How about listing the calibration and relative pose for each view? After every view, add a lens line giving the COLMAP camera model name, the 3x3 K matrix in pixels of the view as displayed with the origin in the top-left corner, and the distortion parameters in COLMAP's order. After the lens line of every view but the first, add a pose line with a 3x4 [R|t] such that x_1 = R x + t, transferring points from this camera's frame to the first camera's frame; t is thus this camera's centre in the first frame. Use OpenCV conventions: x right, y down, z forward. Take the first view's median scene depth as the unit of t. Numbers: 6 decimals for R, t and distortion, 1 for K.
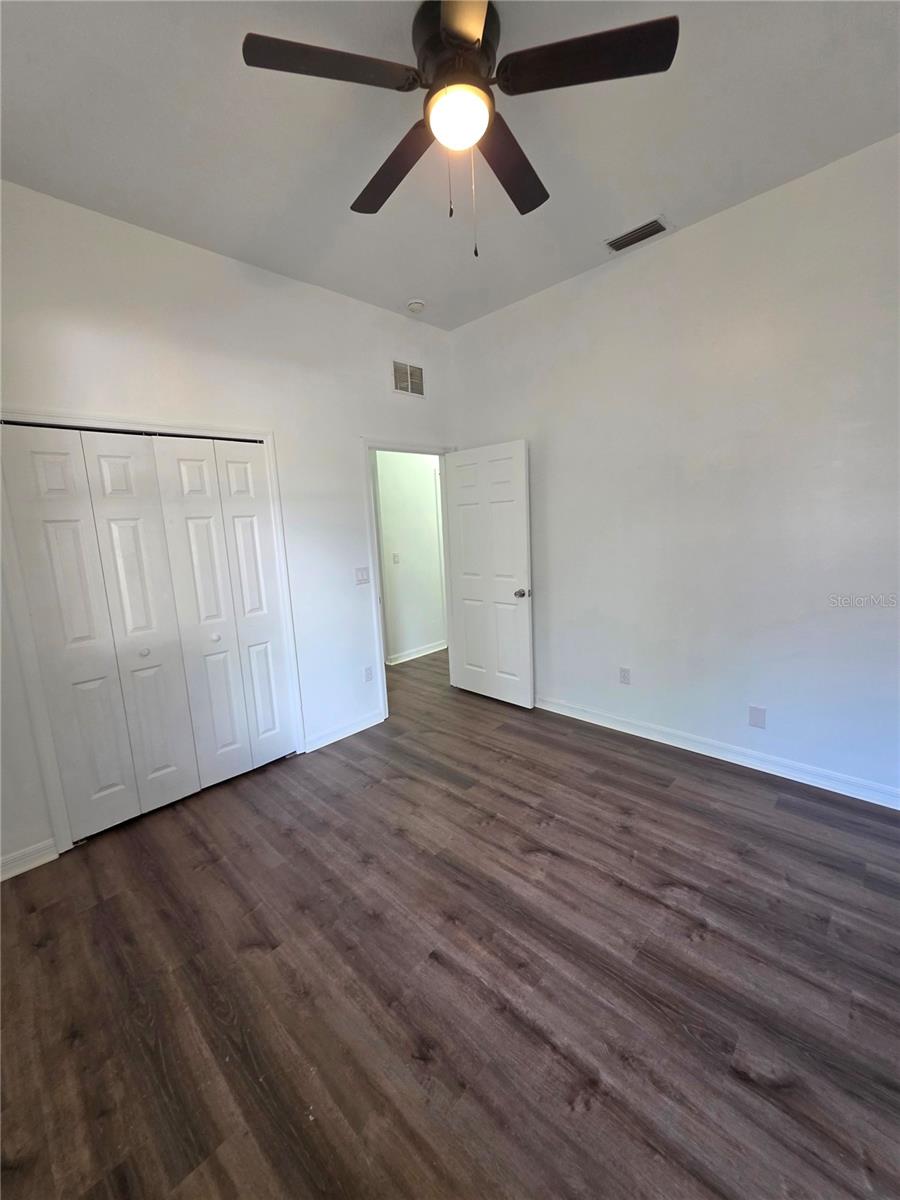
lens RADIAL K [[478.2, 0, 453.9], [0, 478.2, 592.0], [0, 0, 1]] dist [-0.000822, 0.000038]
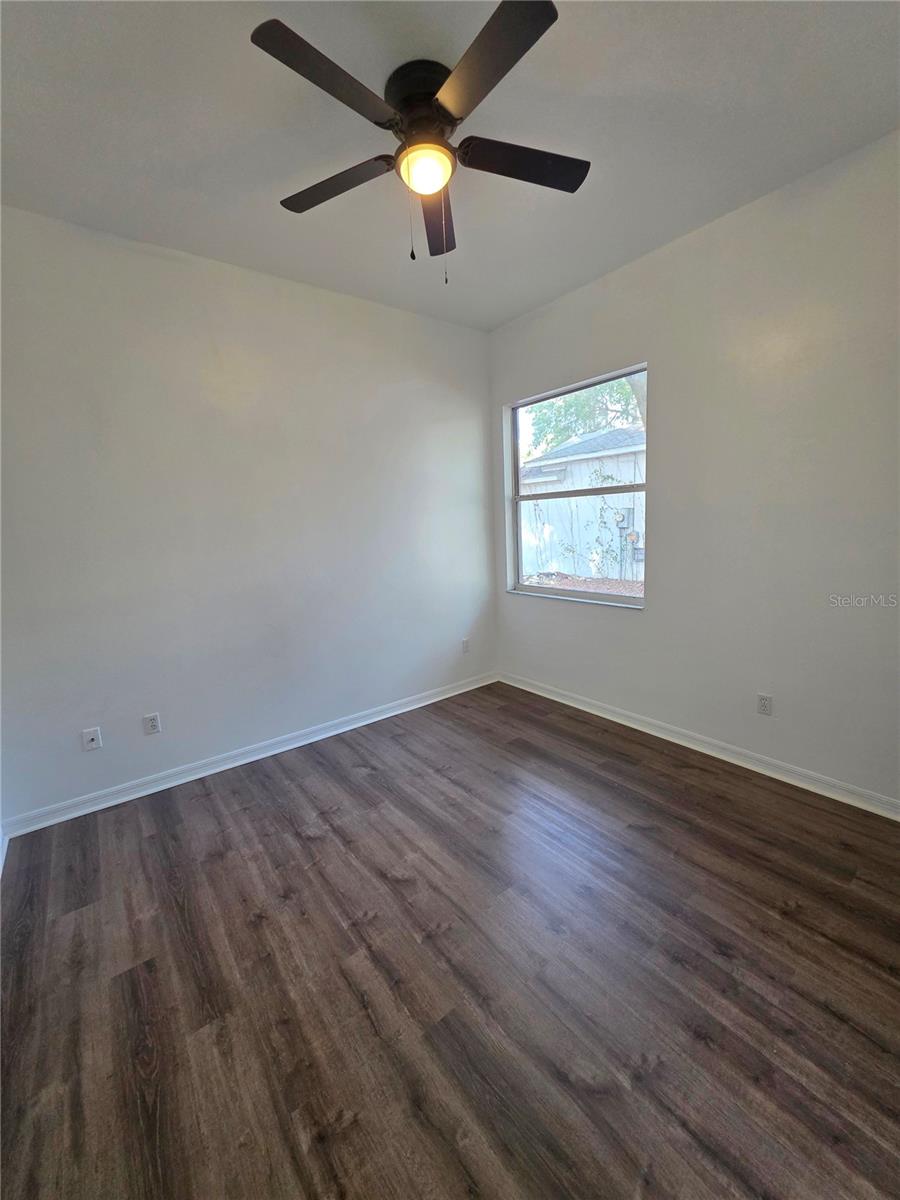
lens RADIAL K [[478.2, 0, 453.9], [0, 478.2, 592.0], [0, 0, 1]] dist [-0.000822, 0.000038]
pose [[-0.985458, 0.068885, 0.155332, -0.120088], [0.112366, 0.949914, 0.291610, -0.263622], [-0.127464, 0.304824, -0.943841, 1.761495]]
